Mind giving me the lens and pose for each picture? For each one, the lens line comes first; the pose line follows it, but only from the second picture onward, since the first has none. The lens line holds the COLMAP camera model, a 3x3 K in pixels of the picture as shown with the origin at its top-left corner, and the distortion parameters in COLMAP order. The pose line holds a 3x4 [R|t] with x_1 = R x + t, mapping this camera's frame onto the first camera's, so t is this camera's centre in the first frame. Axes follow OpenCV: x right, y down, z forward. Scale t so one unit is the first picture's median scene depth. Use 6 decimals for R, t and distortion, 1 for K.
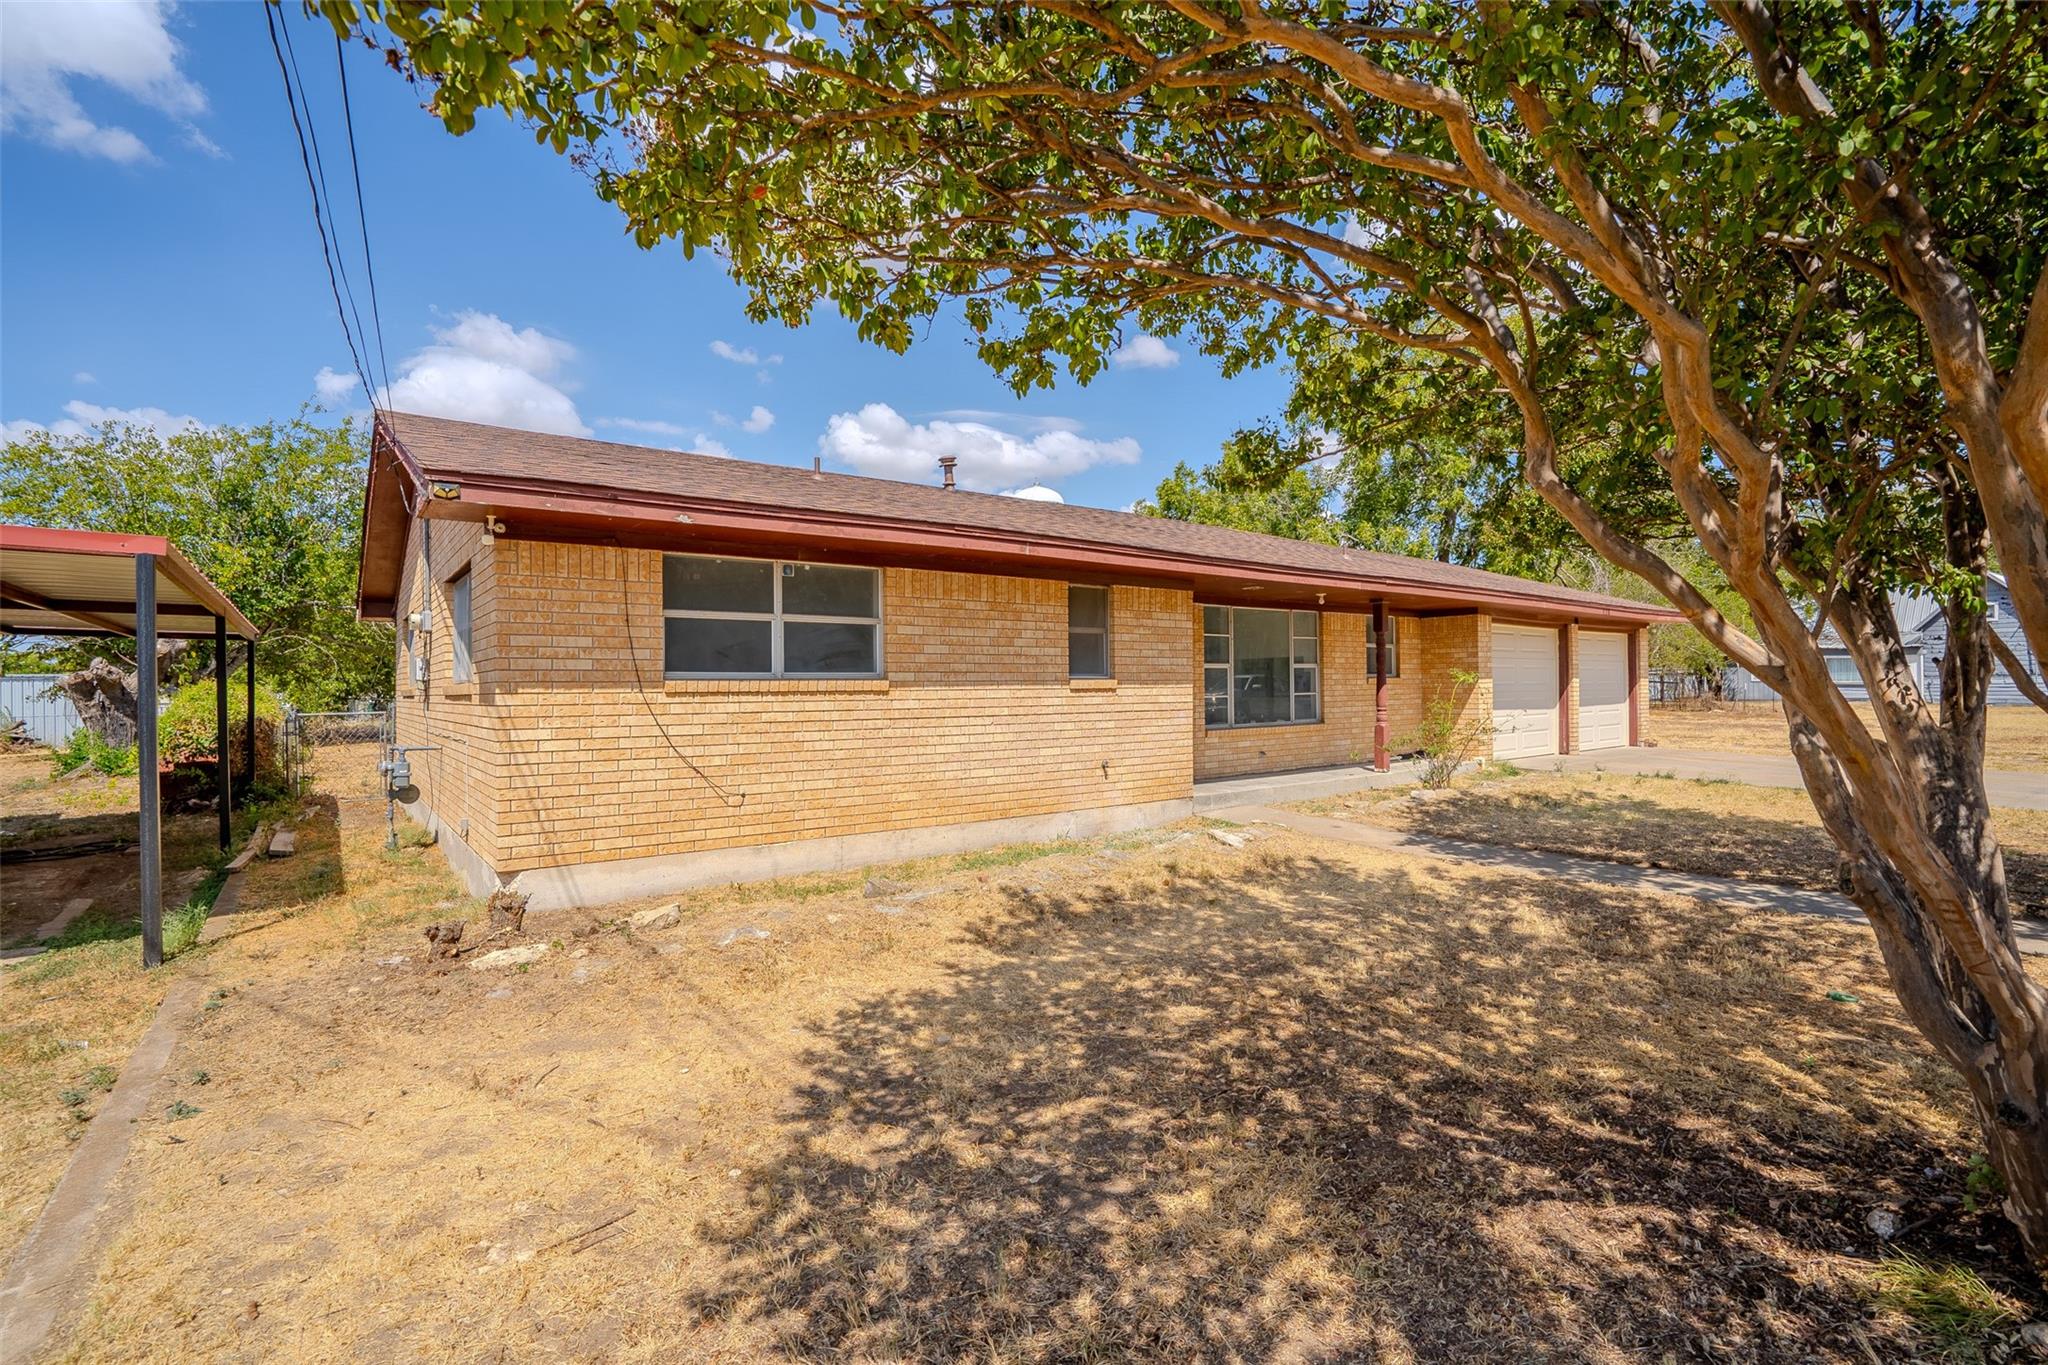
lens RADIAL K [[881.5, 0, 1021.4], [0, 881.5, 678.0], [0, 0, 1]] dist [-0.001756, -0.000070]
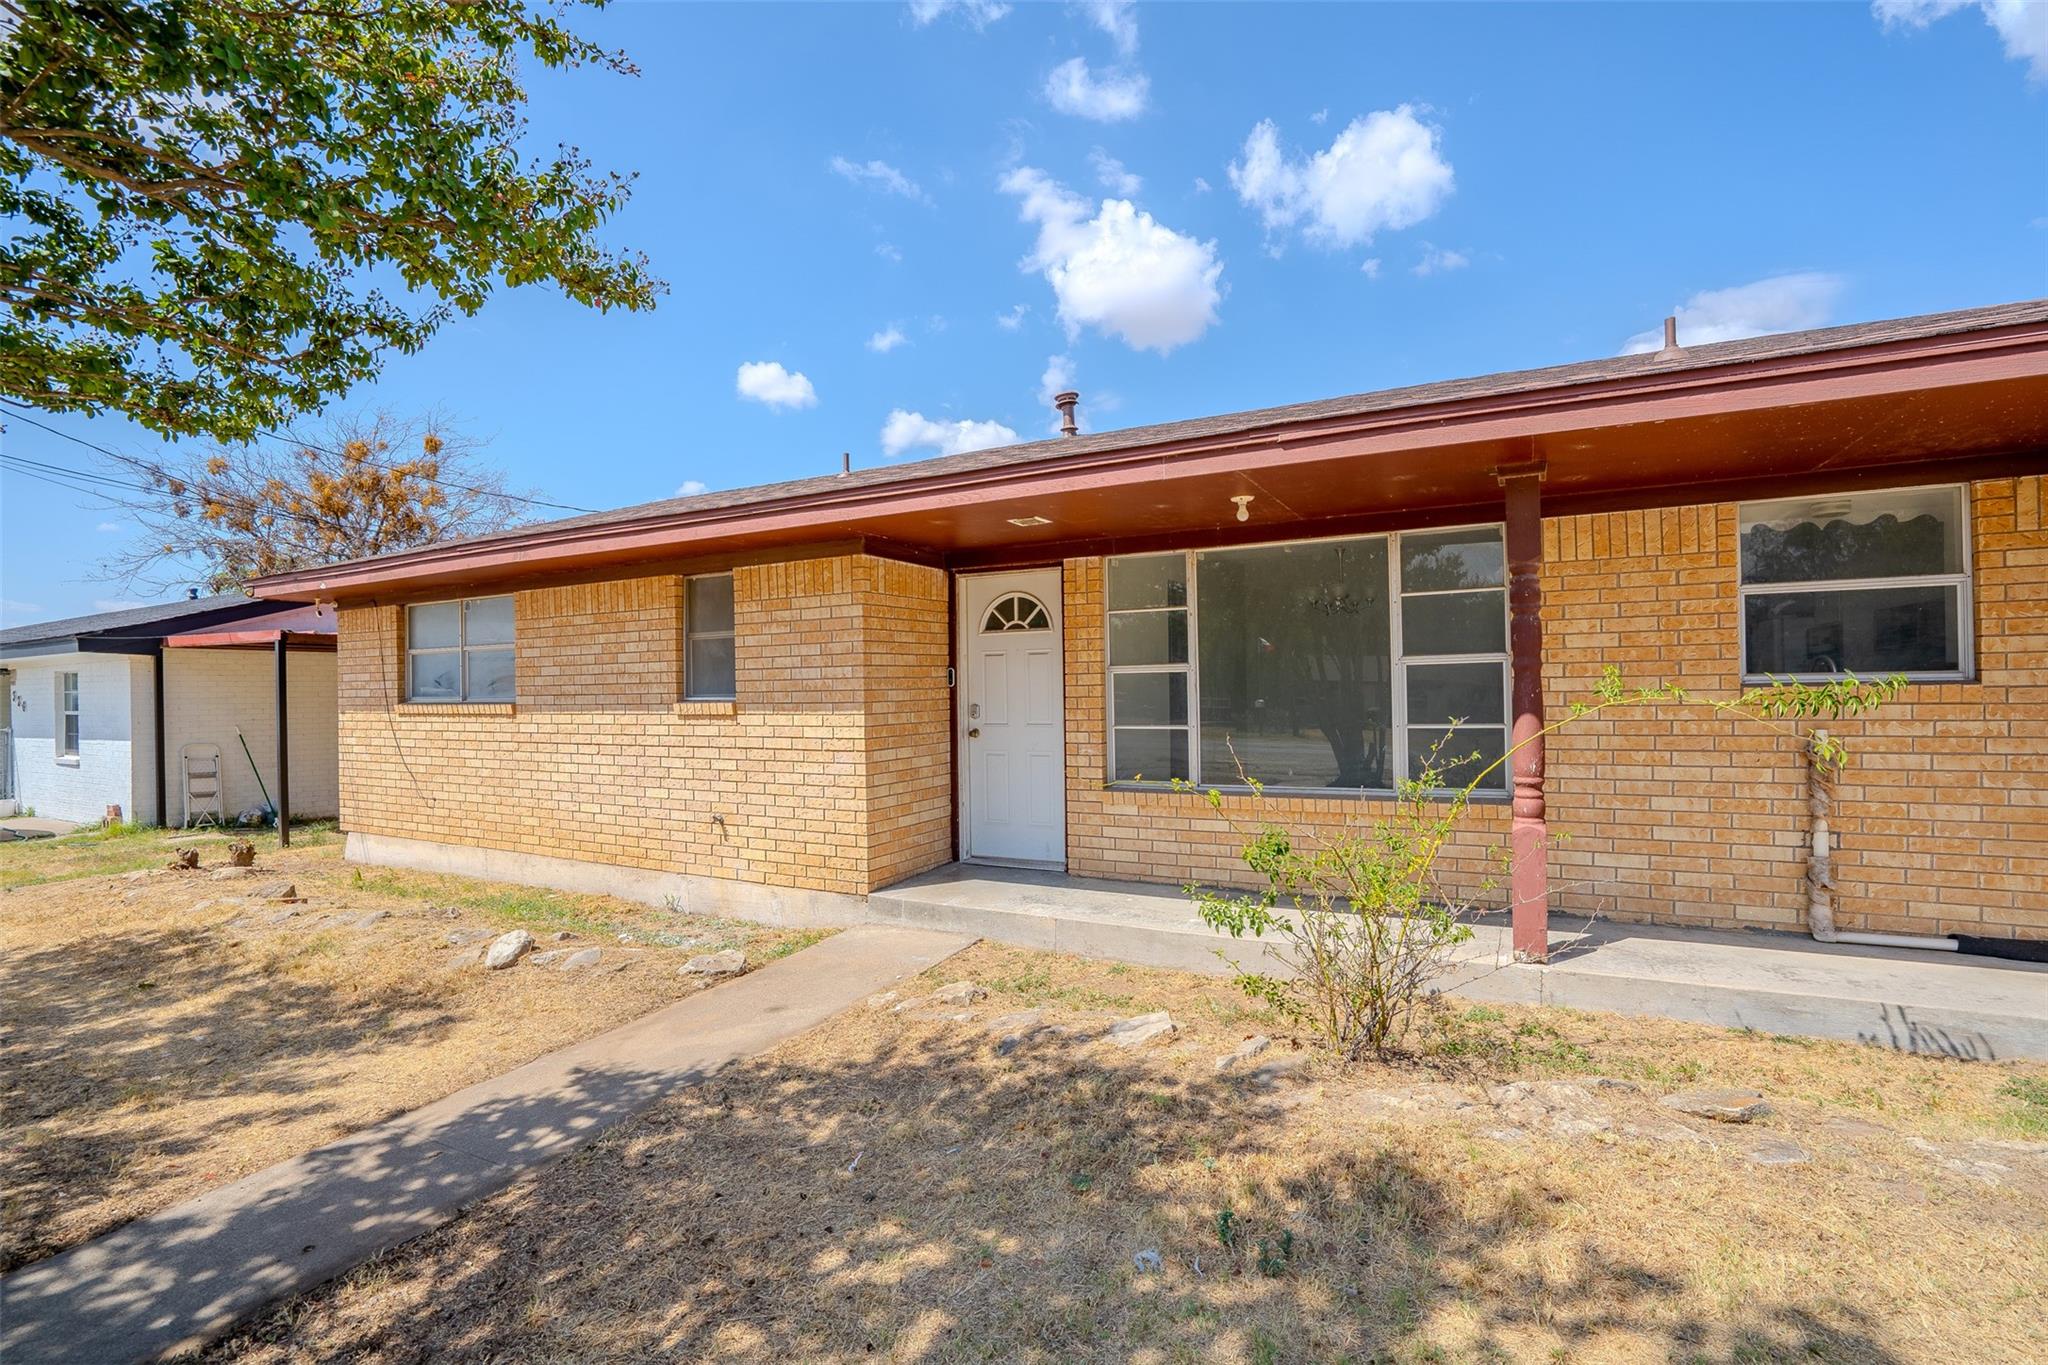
lens RADIAL K [[881.5, 0, 1019.0], [0, 881.5, 690.9], [0, 0, 1]] dist [-0.001756, -0.000070]
pose [[0.439958, 0.001270, -0.898017, 0.864077], [0.016663, 0.999815, 0.009577, -0.010652], [0.897864, -0.019178, 0.439856, 0.919146]]
